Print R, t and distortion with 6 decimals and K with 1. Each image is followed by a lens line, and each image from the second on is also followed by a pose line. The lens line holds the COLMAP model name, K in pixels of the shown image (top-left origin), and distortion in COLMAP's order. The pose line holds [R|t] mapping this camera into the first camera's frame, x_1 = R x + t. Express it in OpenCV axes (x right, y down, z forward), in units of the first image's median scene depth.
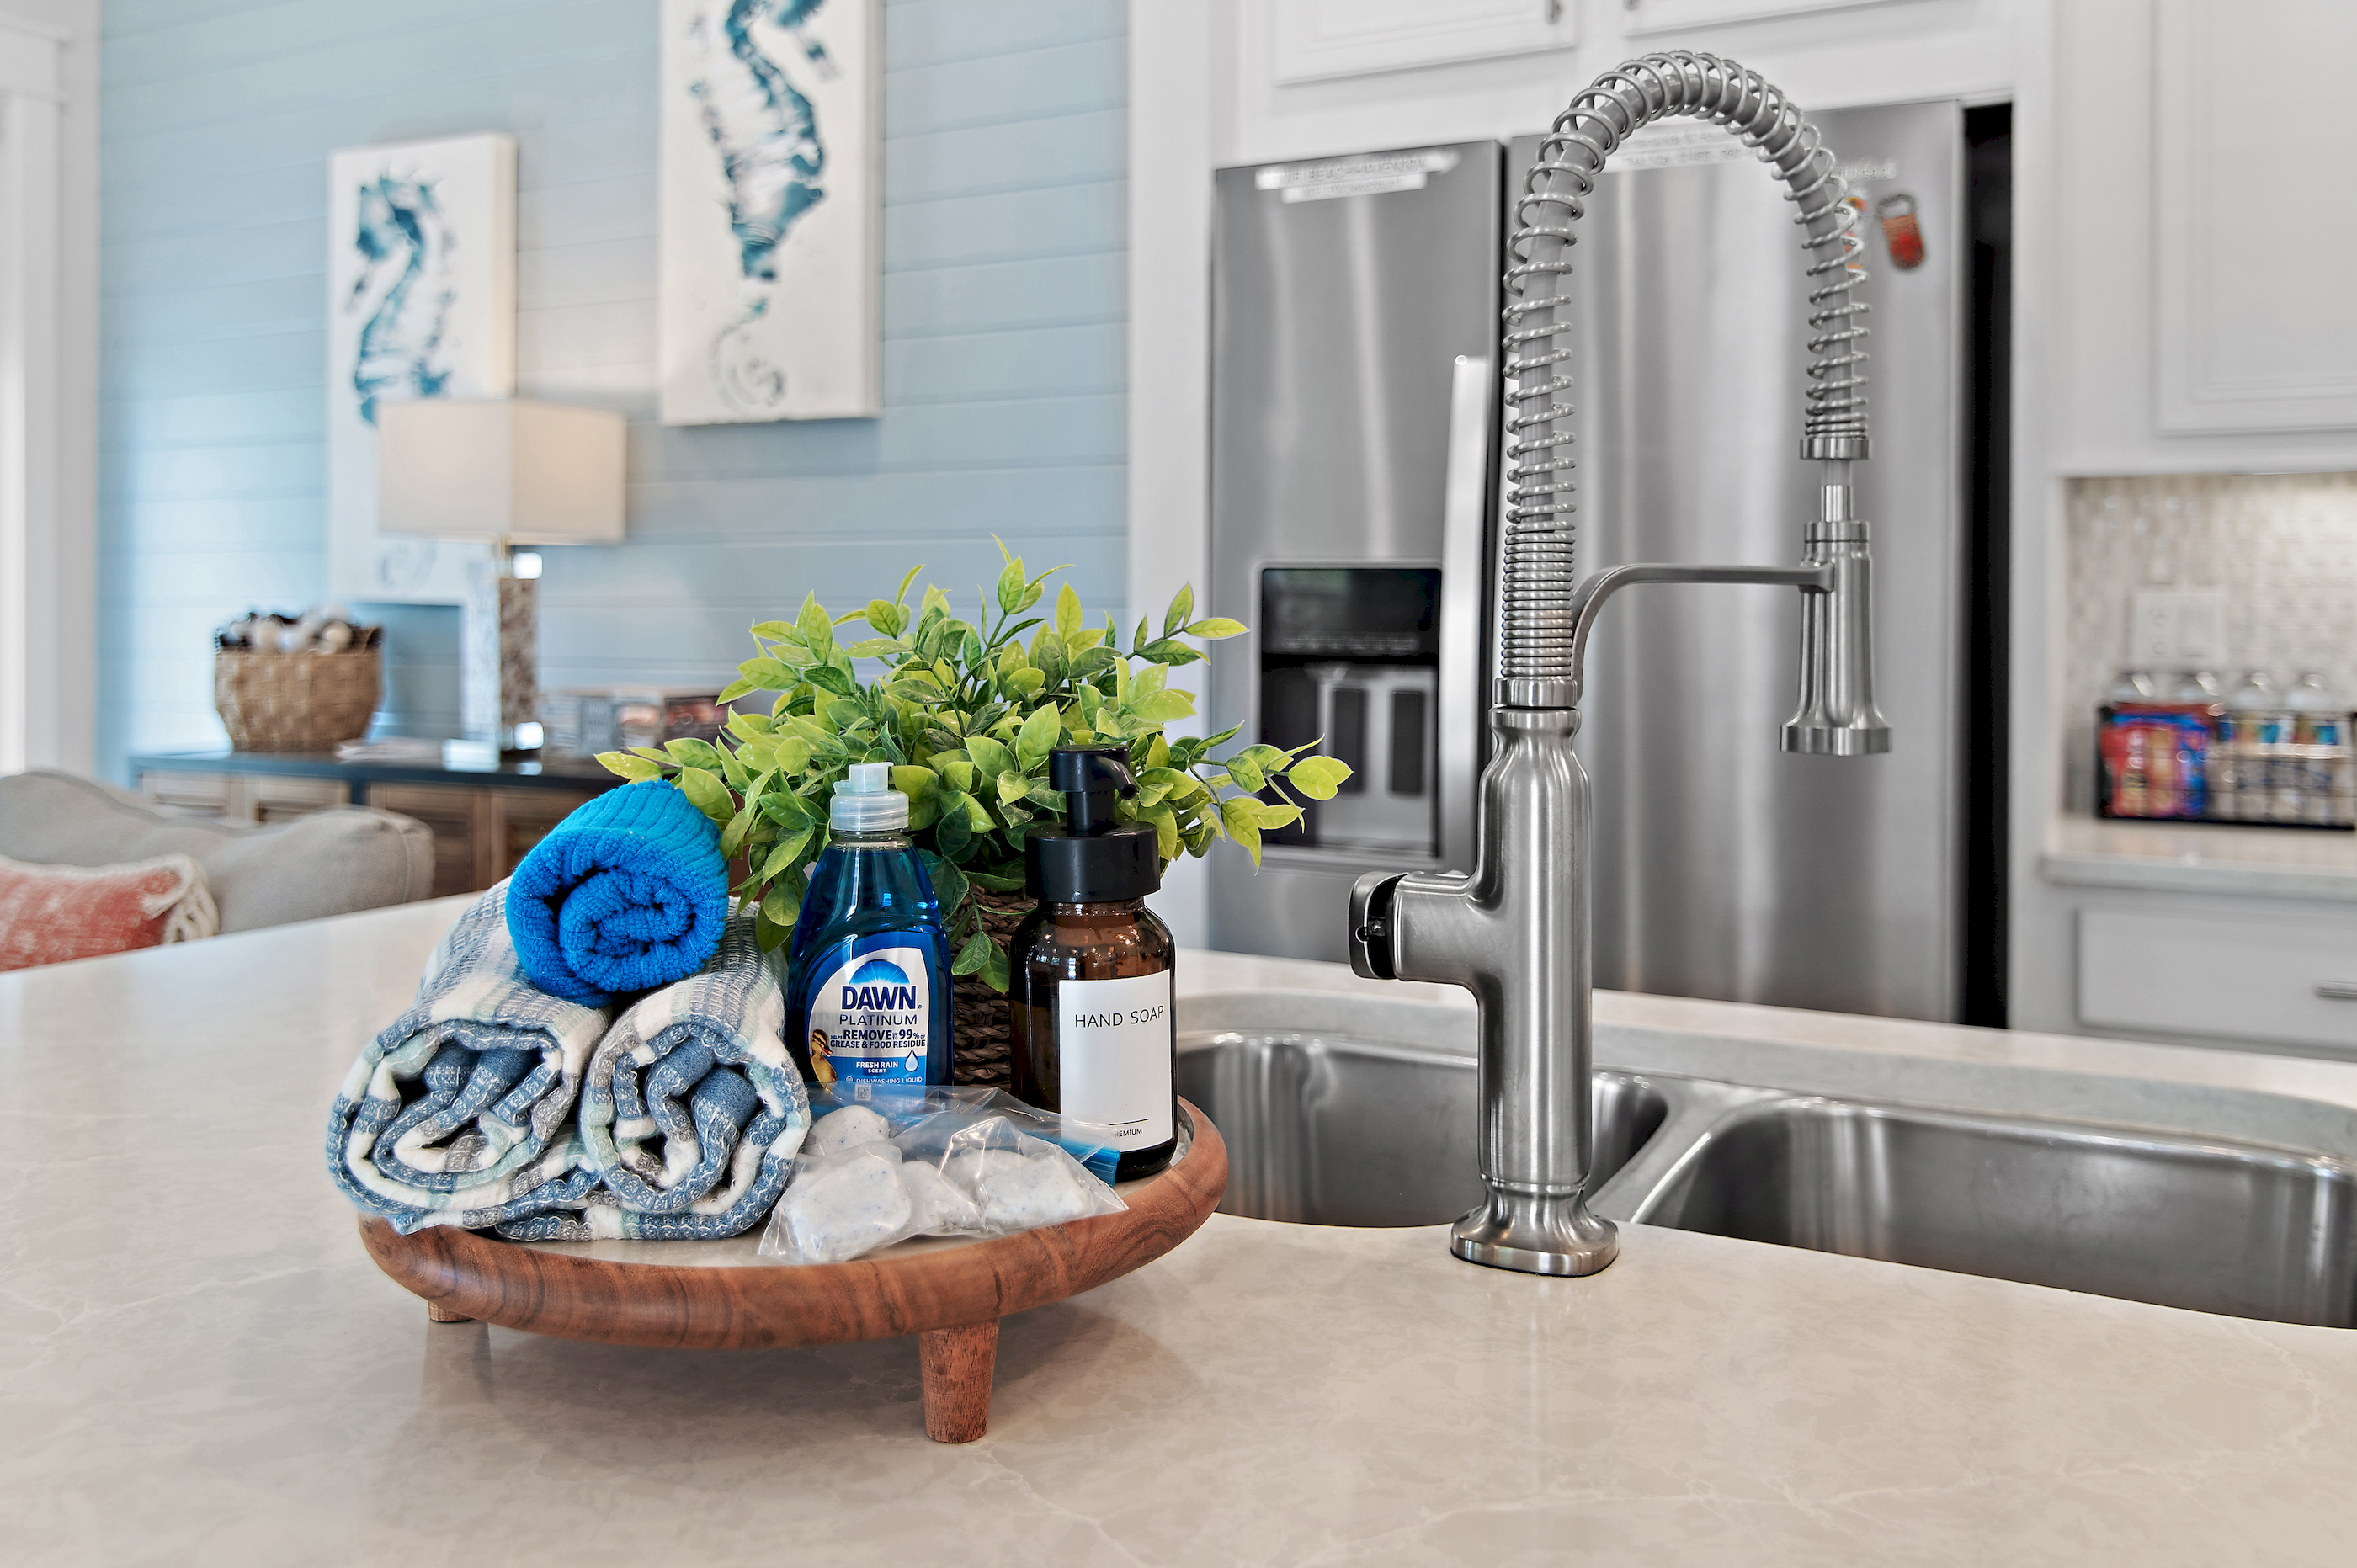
lens RADIAL K [[1952.0, 0, 1179.6], [0, 1952.0, 594.8], [0, 0, 1]] dist [0.001842, -0.000825]
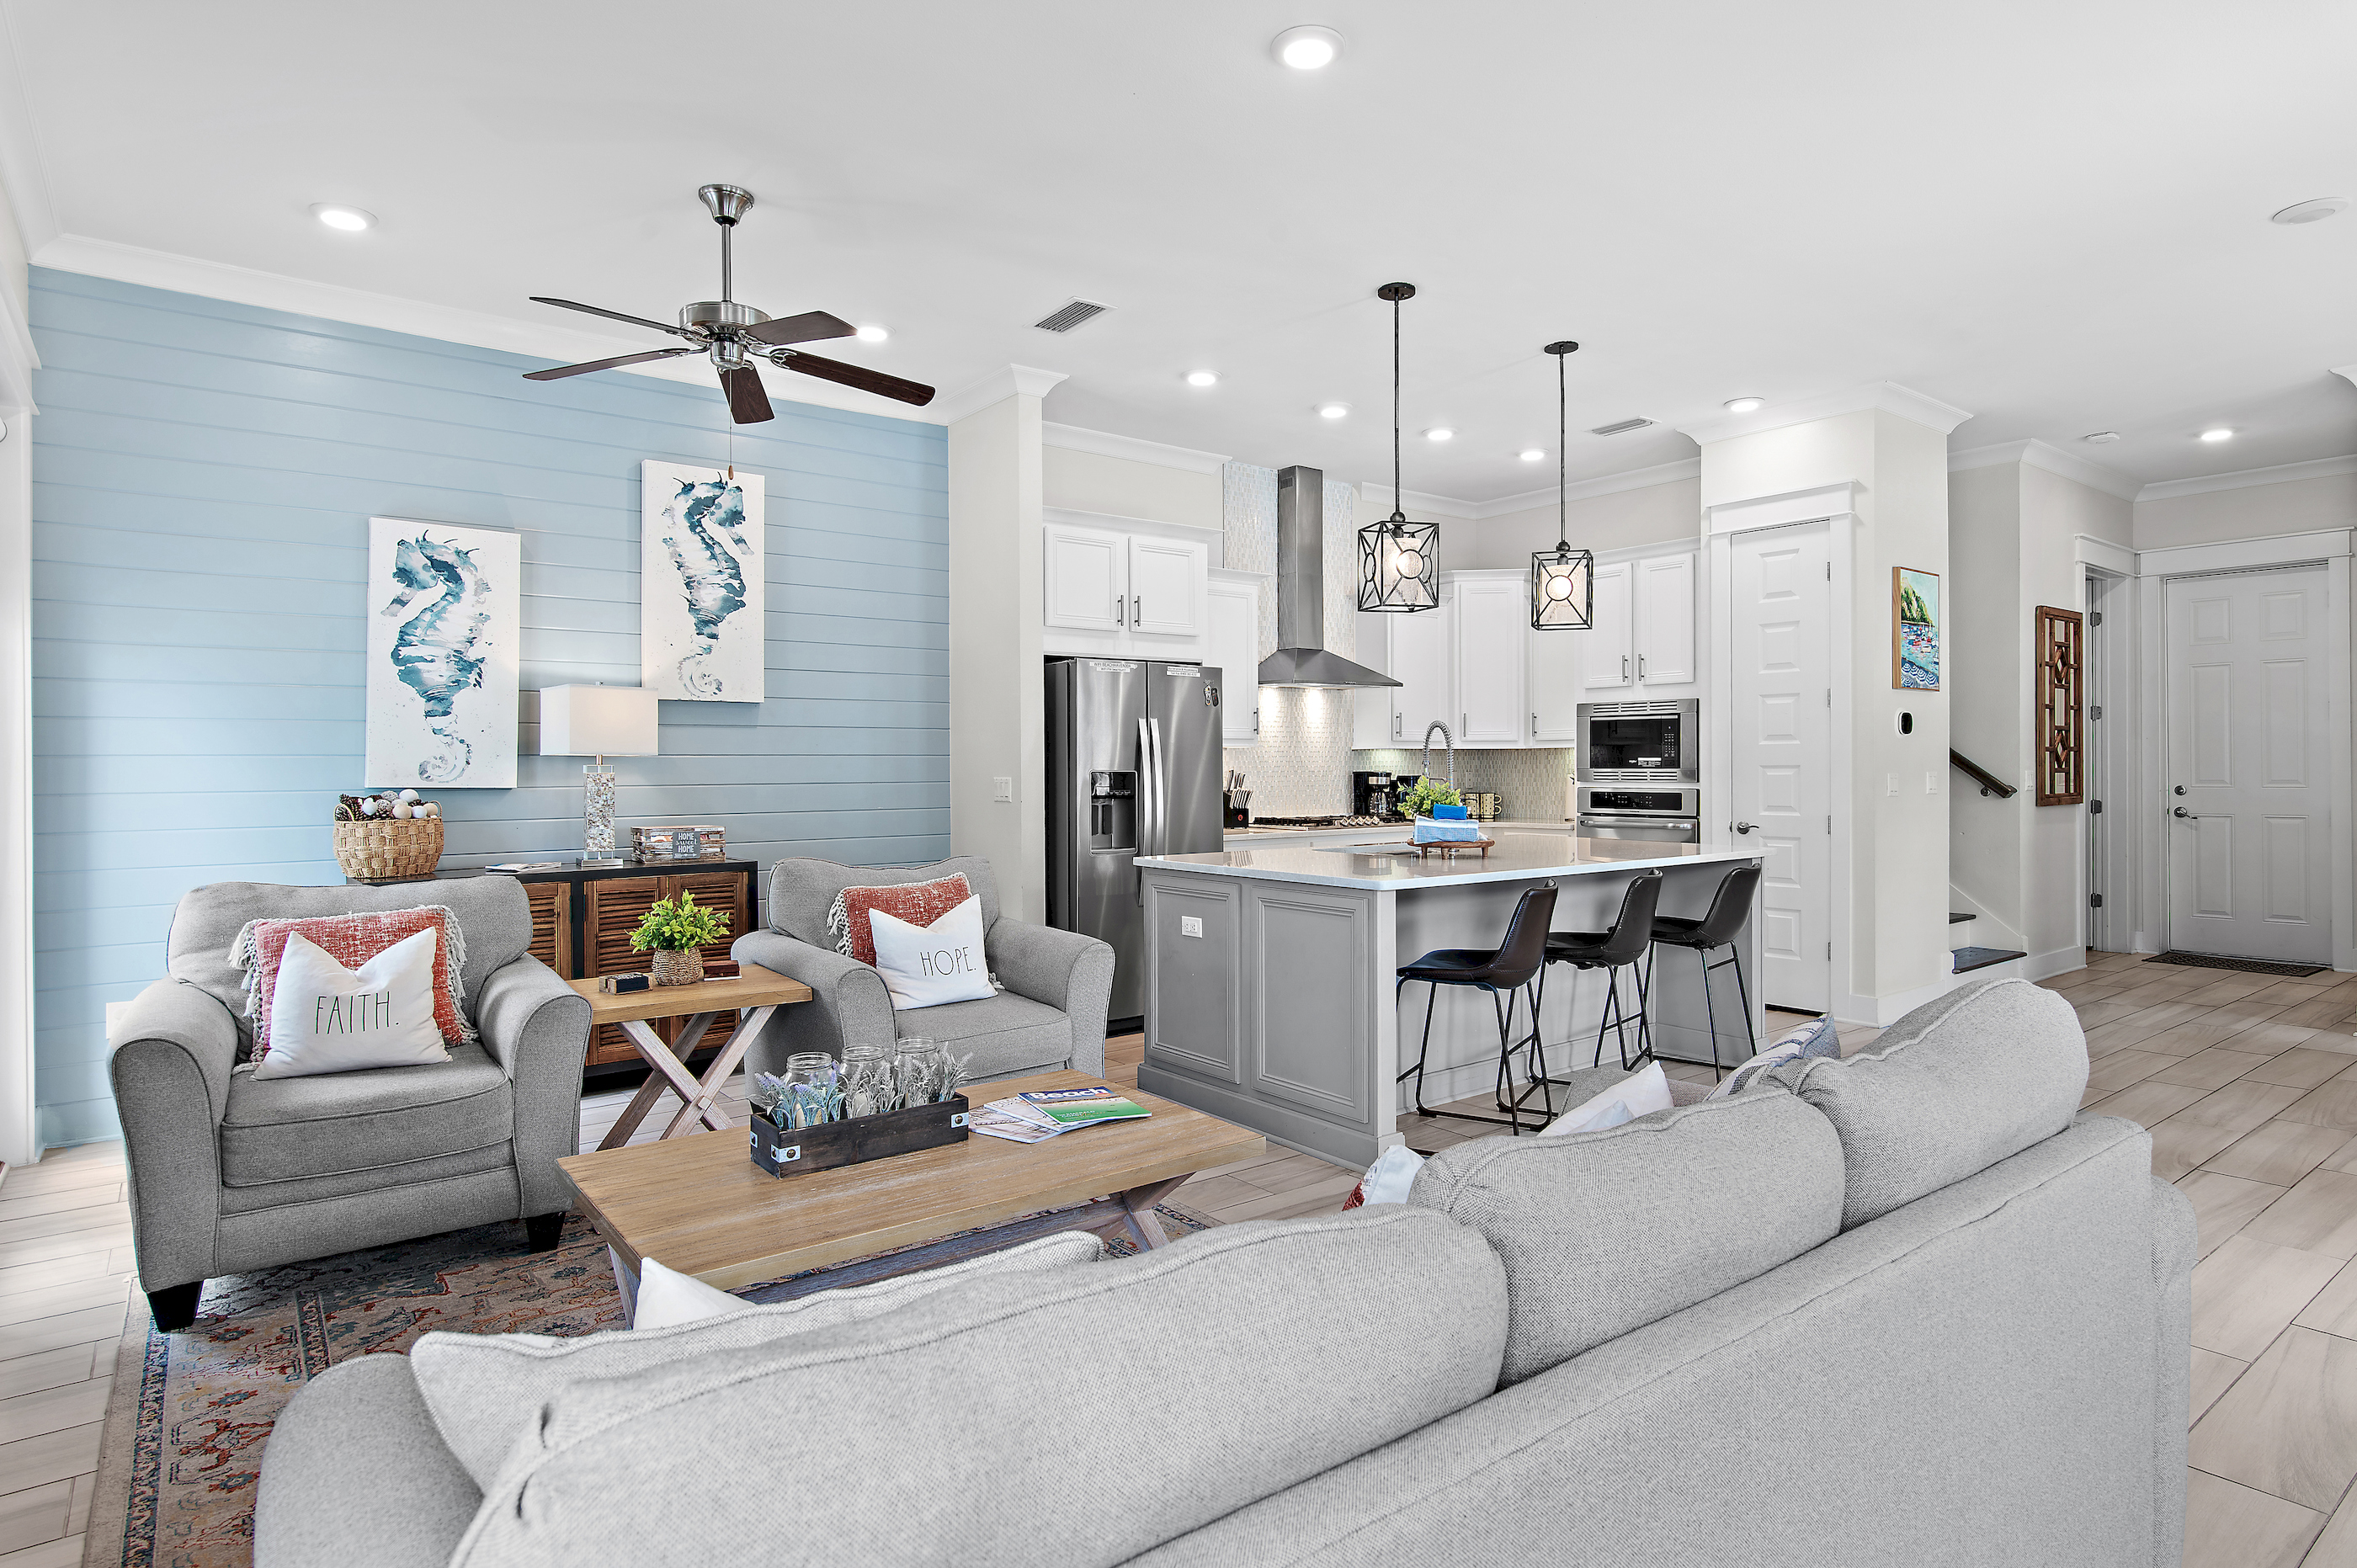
lens RADIAL K [[1260.6, 0, 1185.3], [0, 1260.6, 775.5], [0, 0, 1]] dist [-0.003252, -0.000185]
pose [[0.413282, -0.013354, 0.910505, -1.269287], [-0.001480, 0.999881, 0.015337, -0.029082], [-0.910602, -0.007686, 0.413213, -0.070172]]
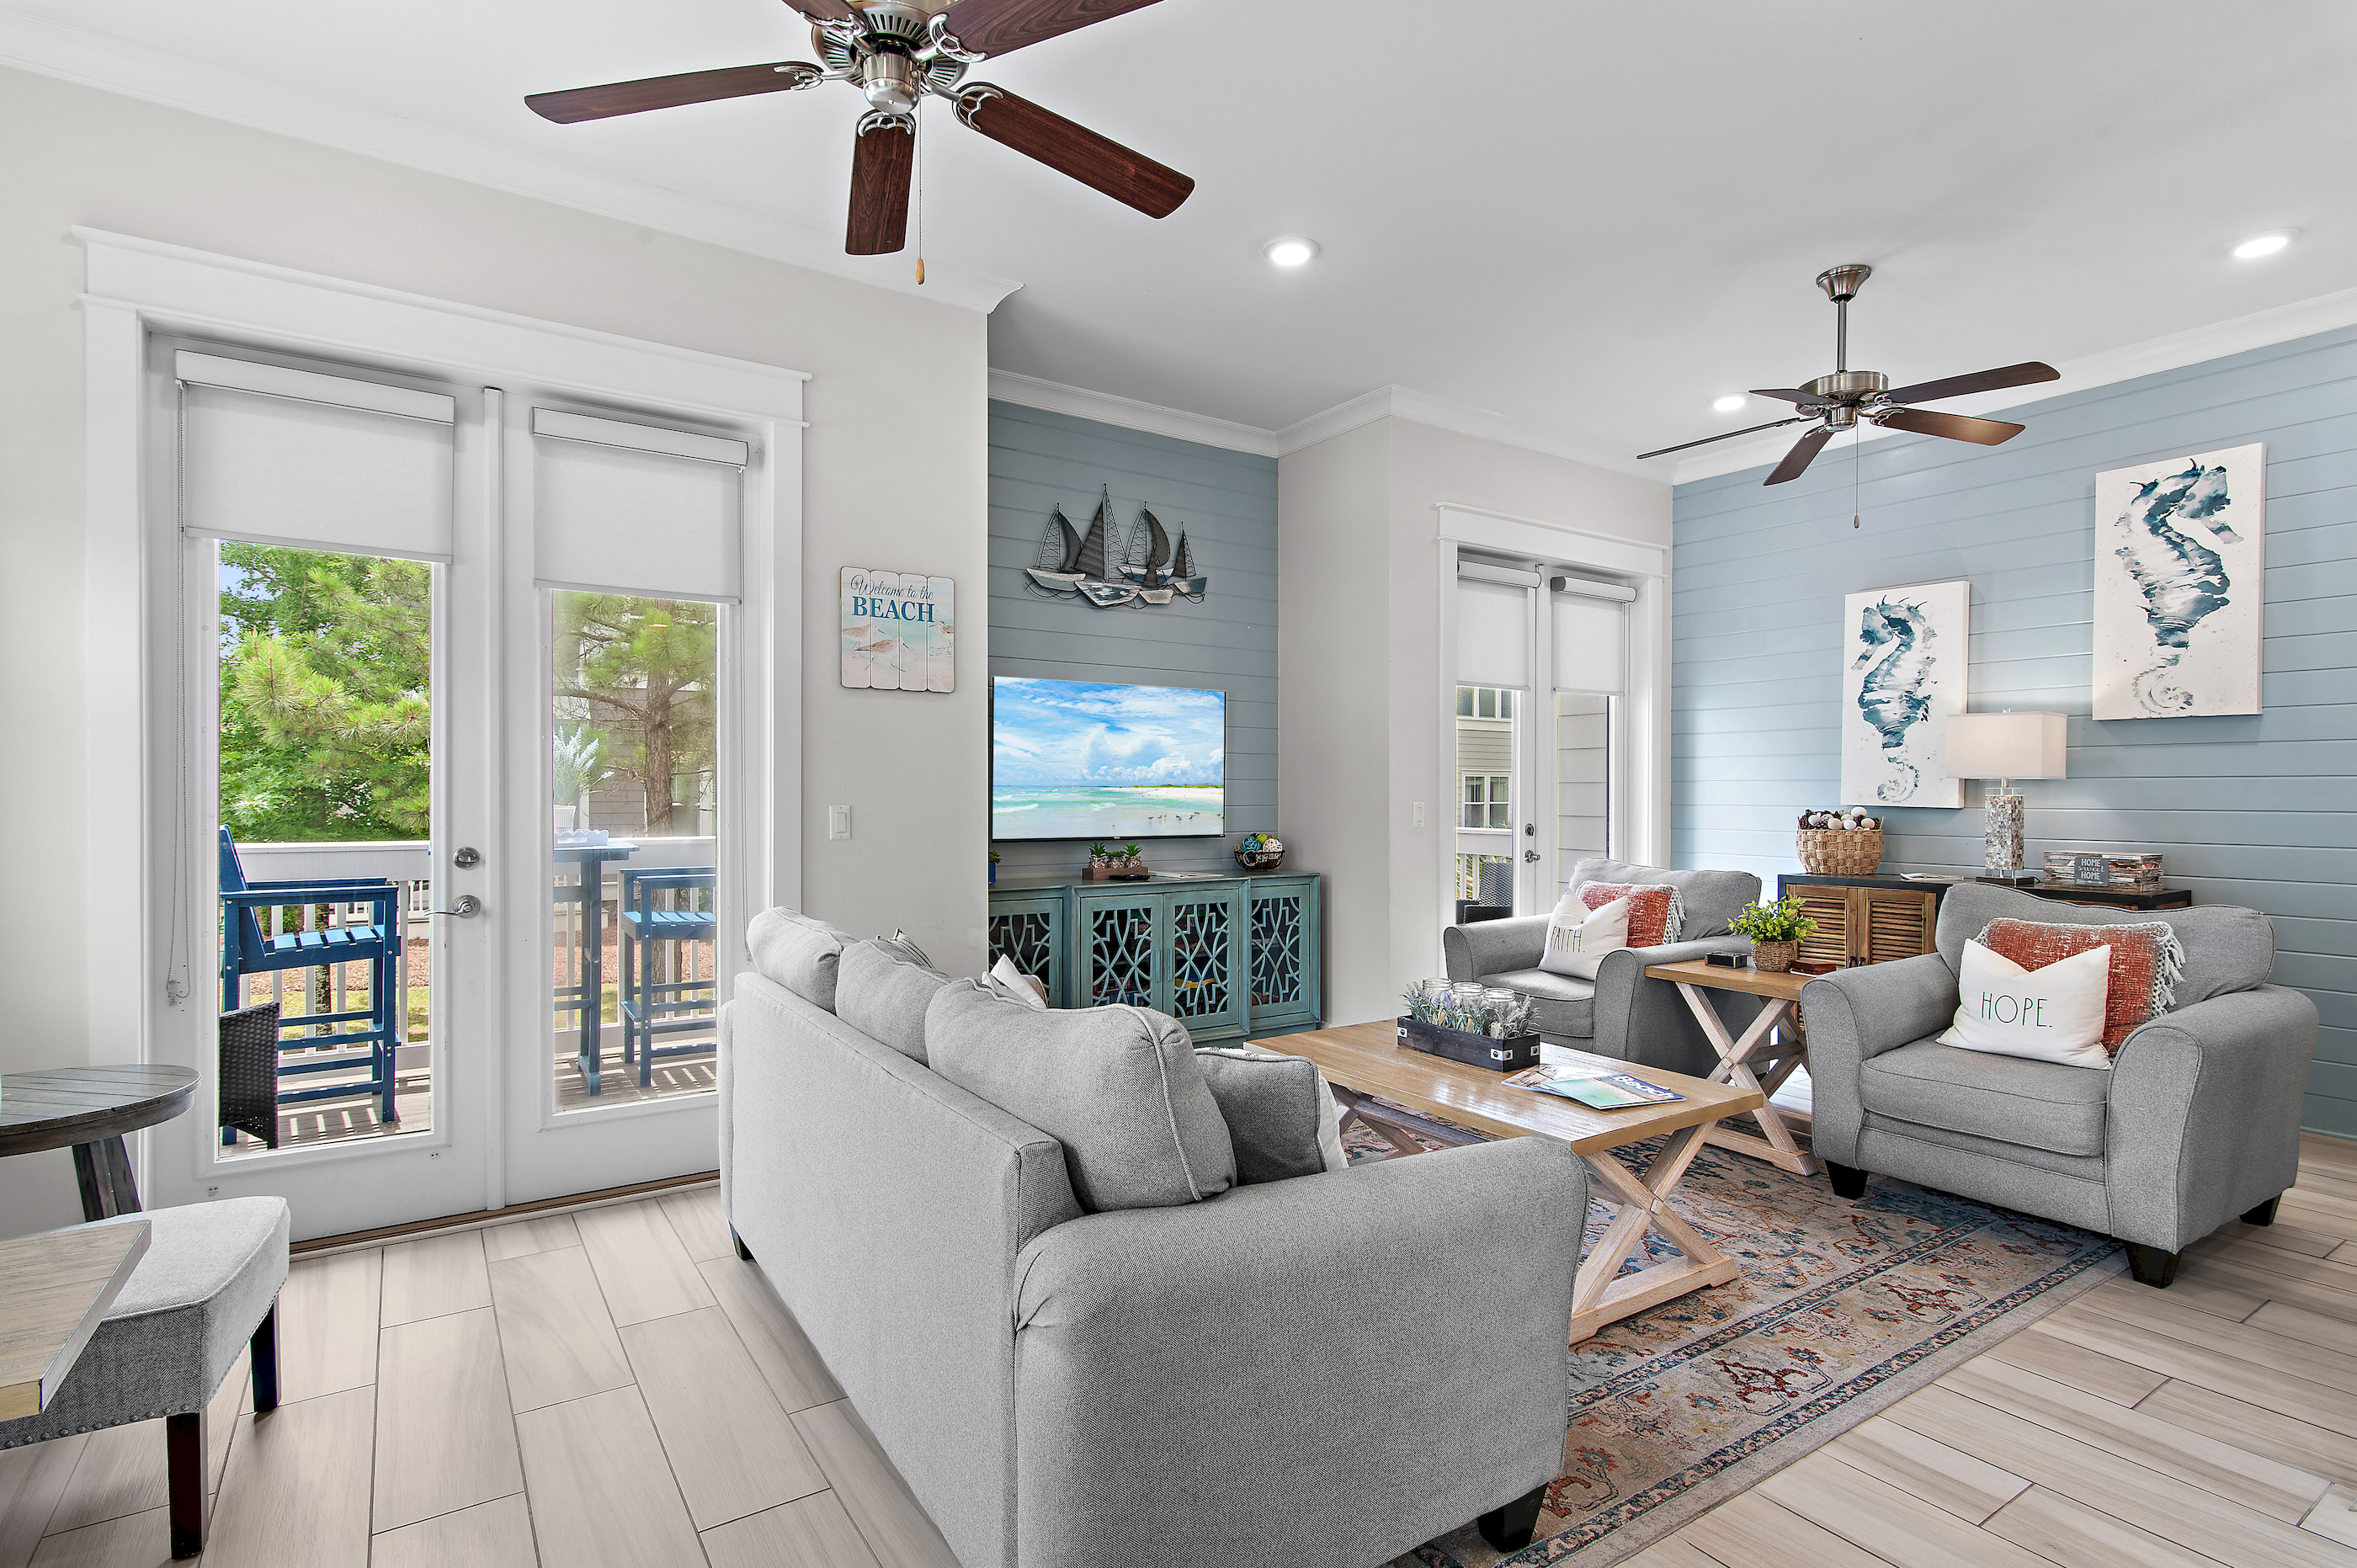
lens RADIAL K [[1142.7, 0, 1179.1], [0, 1142.7, 795.1], [0, 0, 1]] dist [0.002979, -0.000111]
pose [[0.876215, 0.003611, -0.481907, -0.531896], [-0.000251, 0.999975, 0.007036, -0.019565], [0.481920, -0.006044, 0.876194, -0.492129]]
